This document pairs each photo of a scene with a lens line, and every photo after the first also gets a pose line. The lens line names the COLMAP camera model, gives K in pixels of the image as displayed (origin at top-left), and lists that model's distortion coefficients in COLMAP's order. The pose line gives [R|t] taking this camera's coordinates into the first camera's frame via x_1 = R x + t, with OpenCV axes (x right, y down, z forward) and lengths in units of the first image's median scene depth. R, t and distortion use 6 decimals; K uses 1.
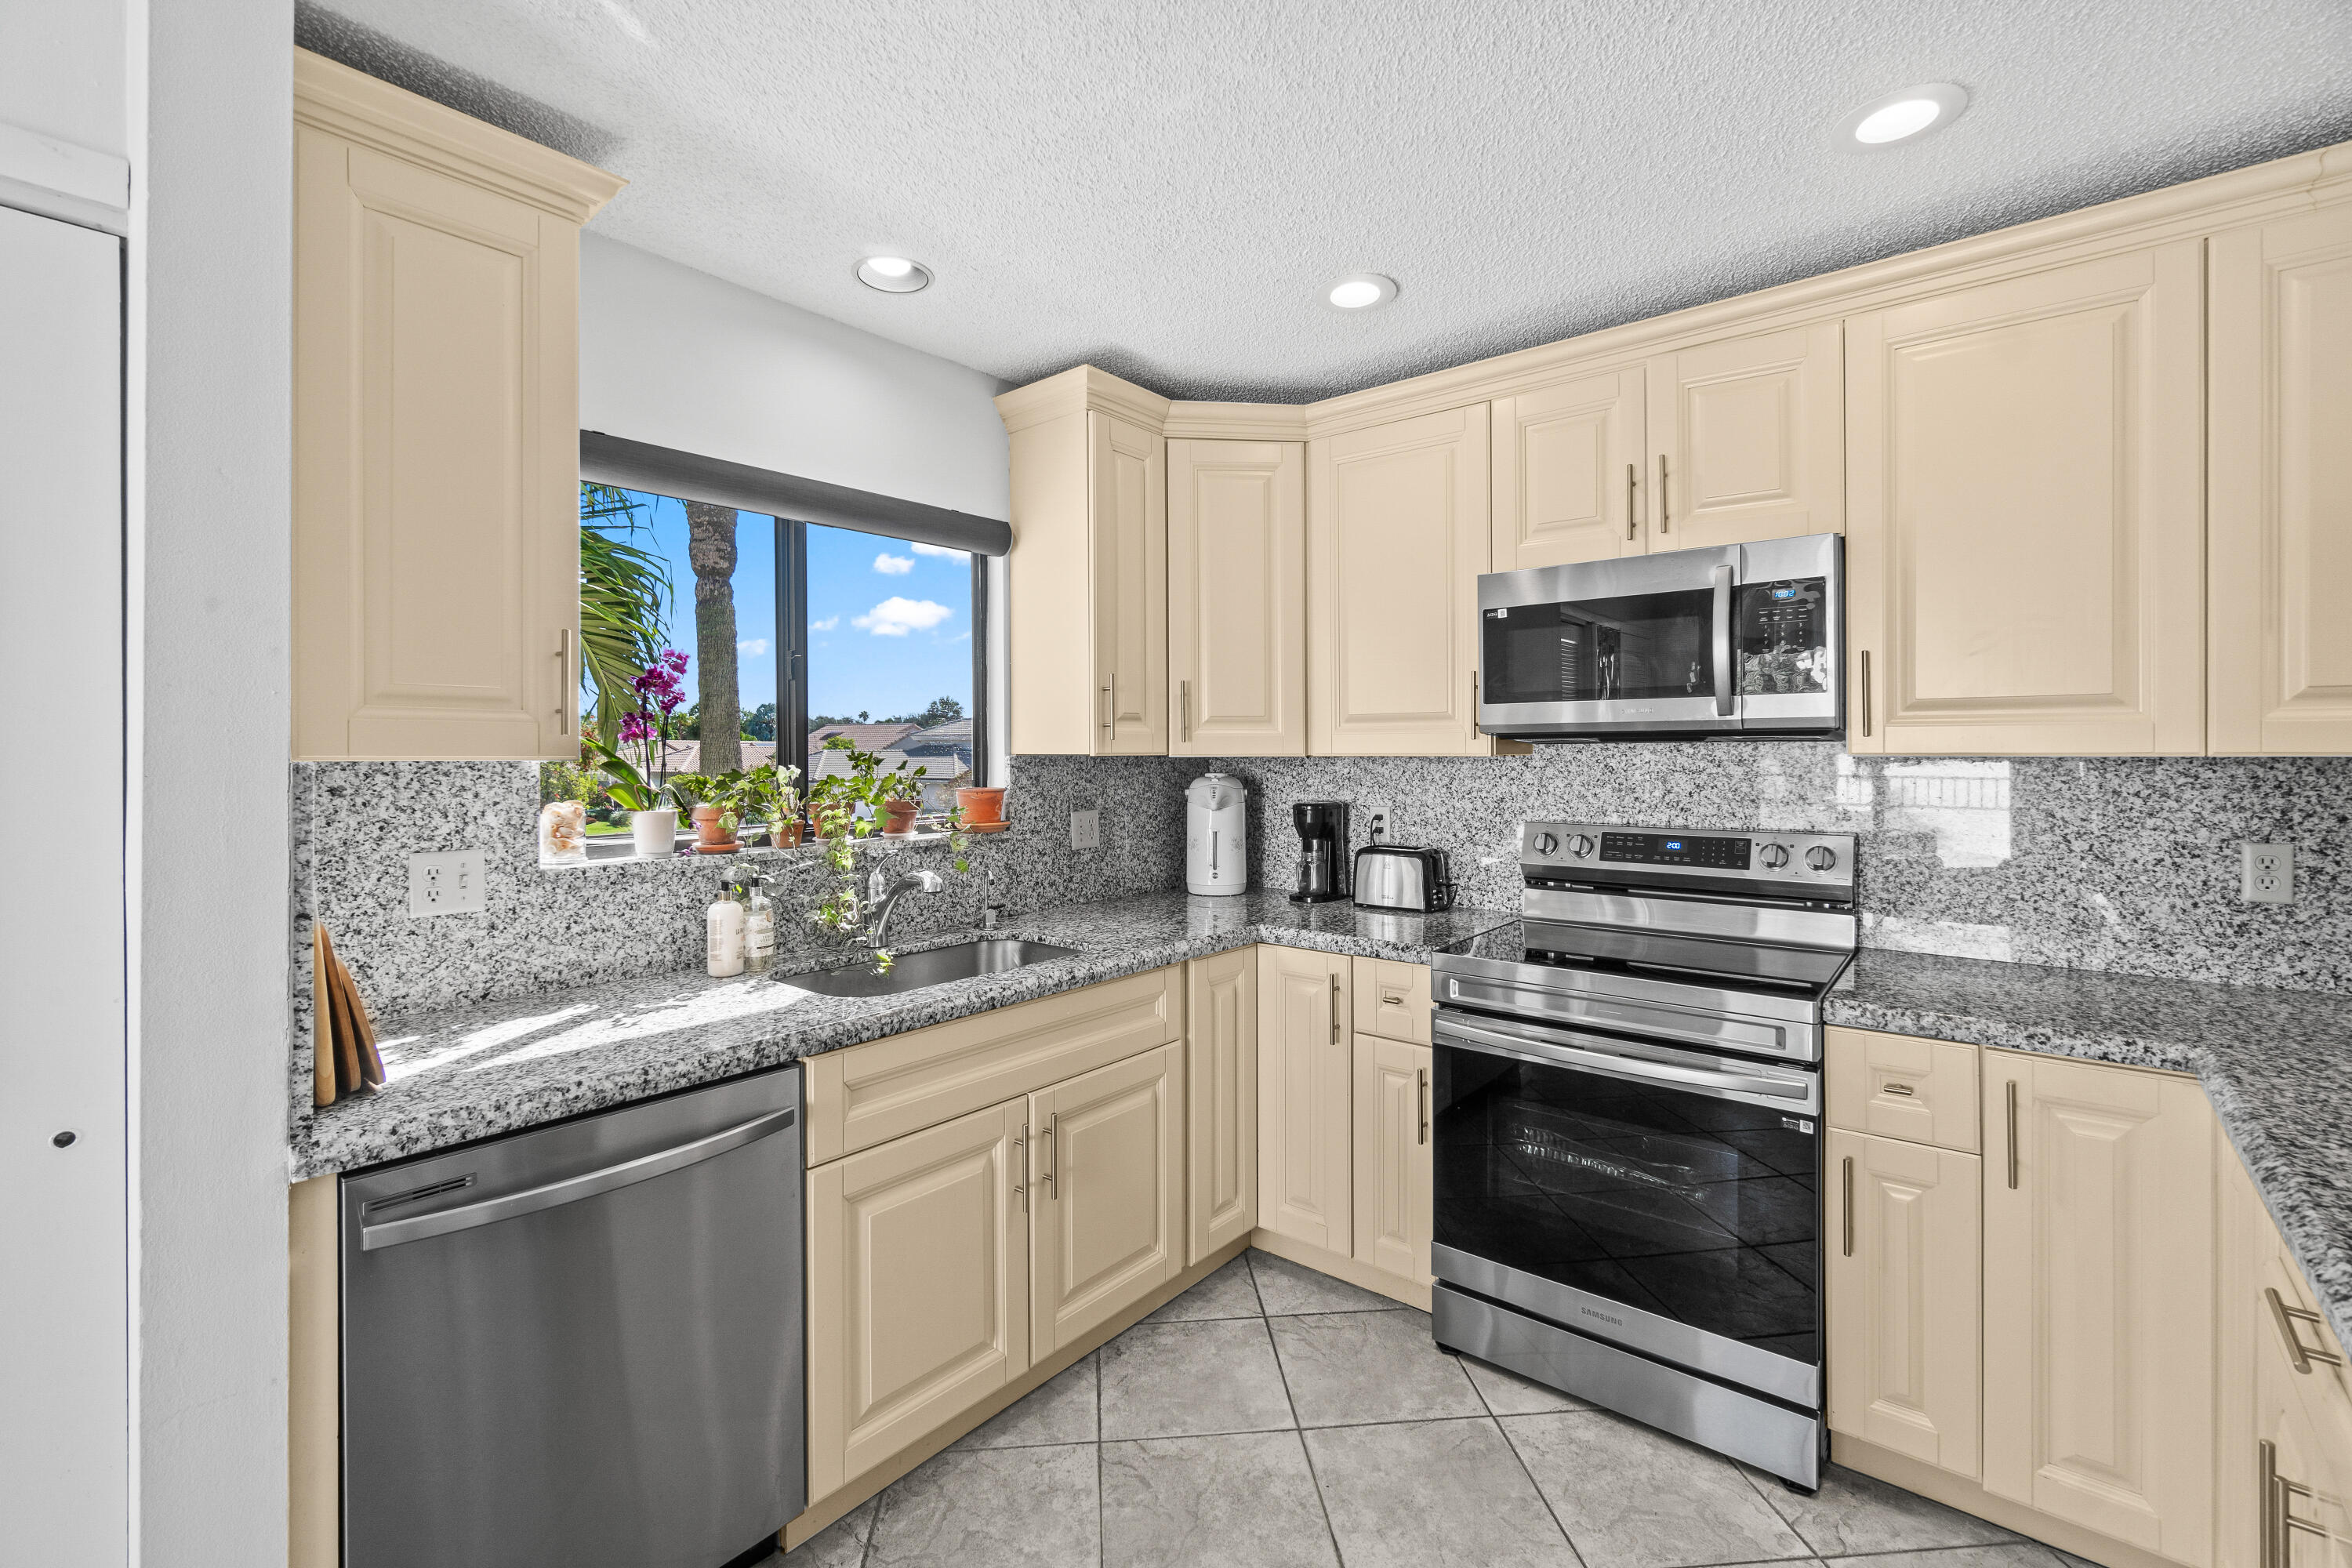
lens RADIAL K [[1015.2, 0, 1180.6], [0, 1015.2, 761.3], [0, 0, 1]] dist [-0.001083, 0.000675]
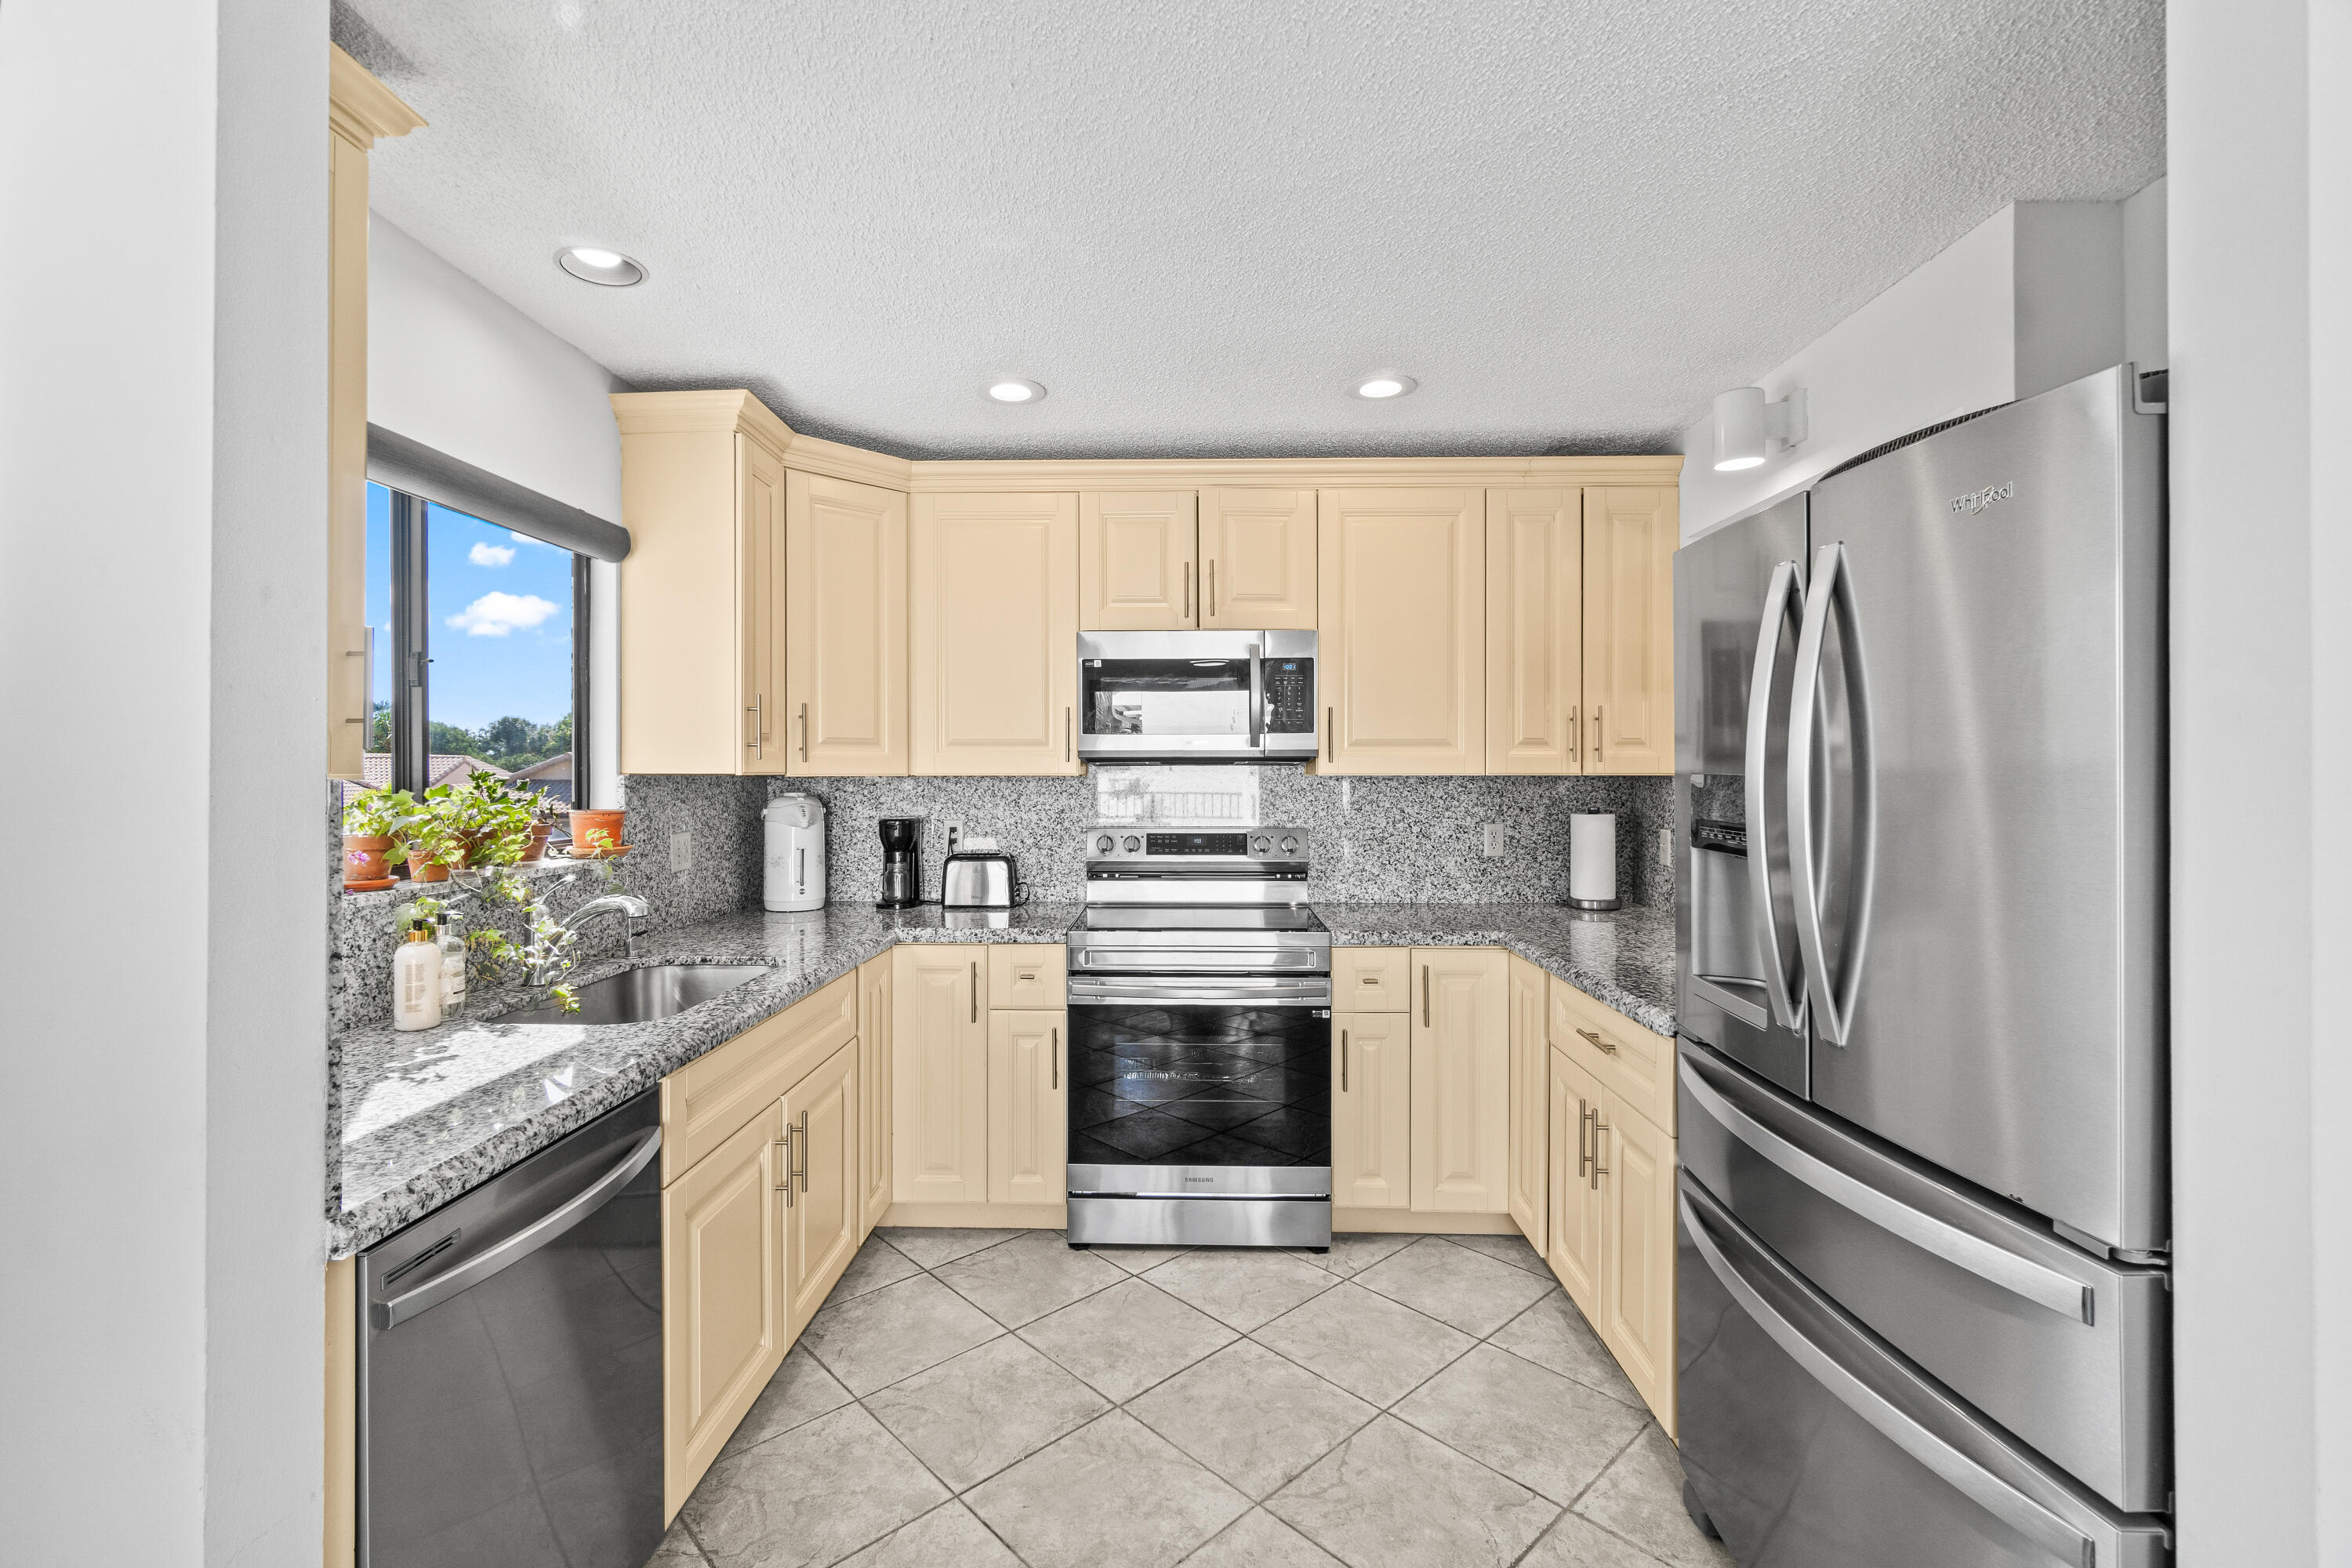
lens RADIAL K [[1015.2, 0, 1167.1], [0, 1015.2, 781.1], [0, 0, 1]] dist [-0.001083, 0.000675]
pose [[0.791486, -0.003072, 0.611180, -0.412289], [0.004015, 0.999992, -0.000174, 0.002621], [-0.611174, 0.002592, 0.791492, -0.063825]]
